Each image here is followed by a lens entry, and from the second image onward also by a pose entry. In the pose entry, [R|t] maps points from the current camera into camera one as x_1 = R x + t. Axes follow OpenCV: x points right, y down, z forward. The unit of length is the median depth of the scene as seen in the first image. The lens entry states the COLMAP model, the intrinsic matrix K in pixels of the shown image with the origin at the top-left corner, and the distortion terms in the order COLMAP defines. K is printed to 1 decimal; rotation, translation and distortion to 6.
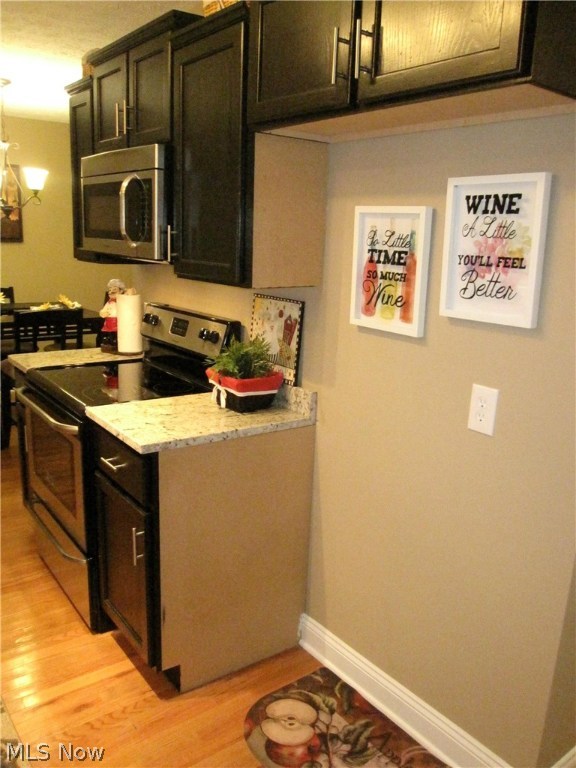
lens RADIAL K [[635.5, 0, 295.8], [0, 635.5, 395.9], [0, 0, 1]] dist [-0.082913, 0.038997]
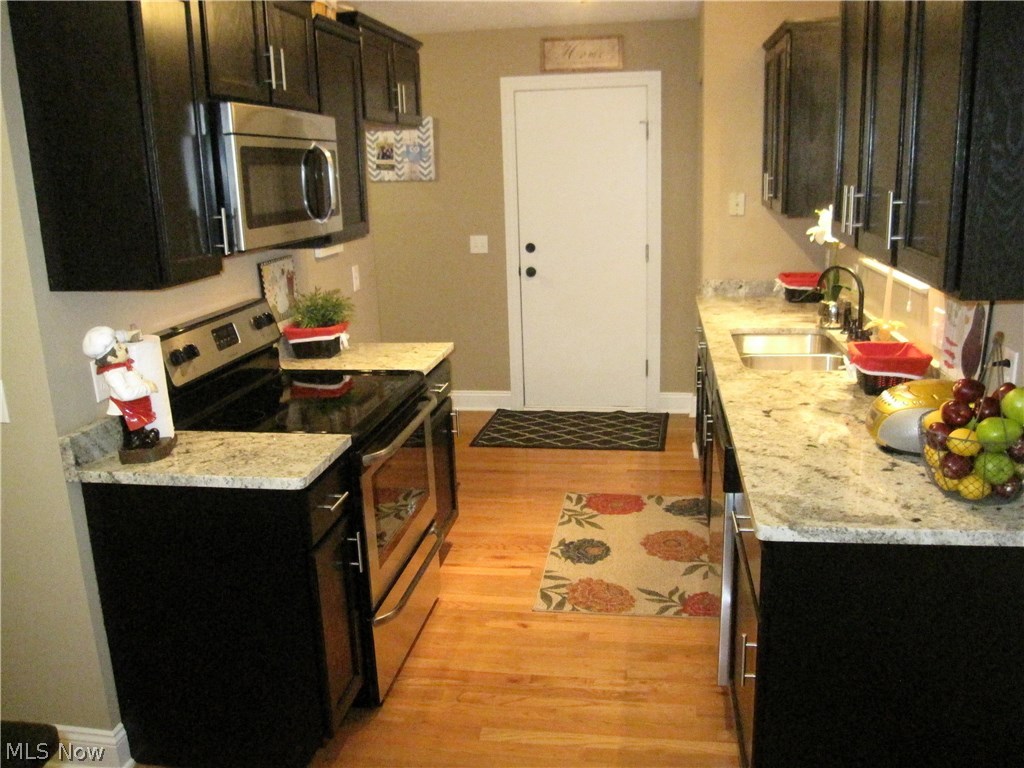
lens RADIAL K [[847.7, 0, 516.6], [0, 847.7, 384.9], [0, 0, 1]] dist [-0.079473, 0.032015]
pose [[-0.689828, -0.200995, 0.695513, -1.413013], [0.180912, 0.882354, 0.434422, -0.537197], [-0.701005, 0.425503, -0.572310, 1.693723]]
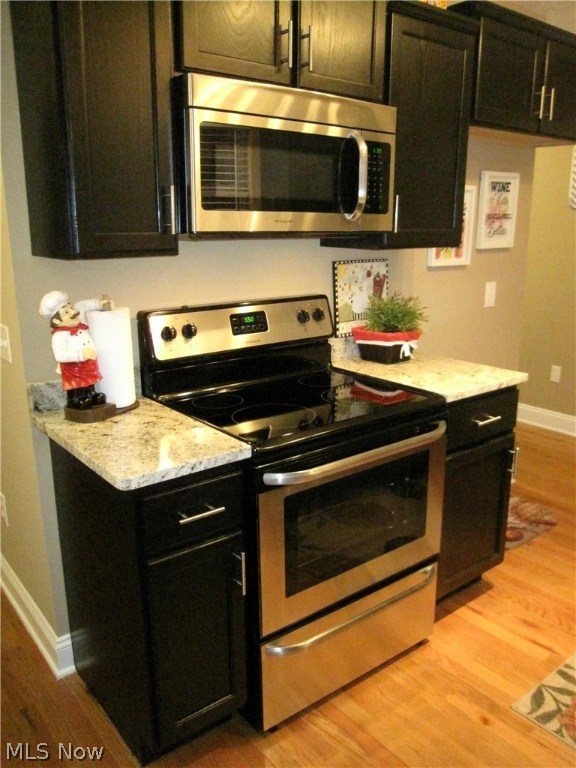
lens RADIAL K [[635.5, 0, 295.8], [0, 635.5, 395.9], [0, 0, 1]] dist [-0.082913, 0.038997]
pose [[-0.020085, -0.302936, 0.952799, -1.202104], [0.248356, 0.921609, 0.298254, -0.307594], [-0.968461, 0.242624, 0.056726, 1.151950]]
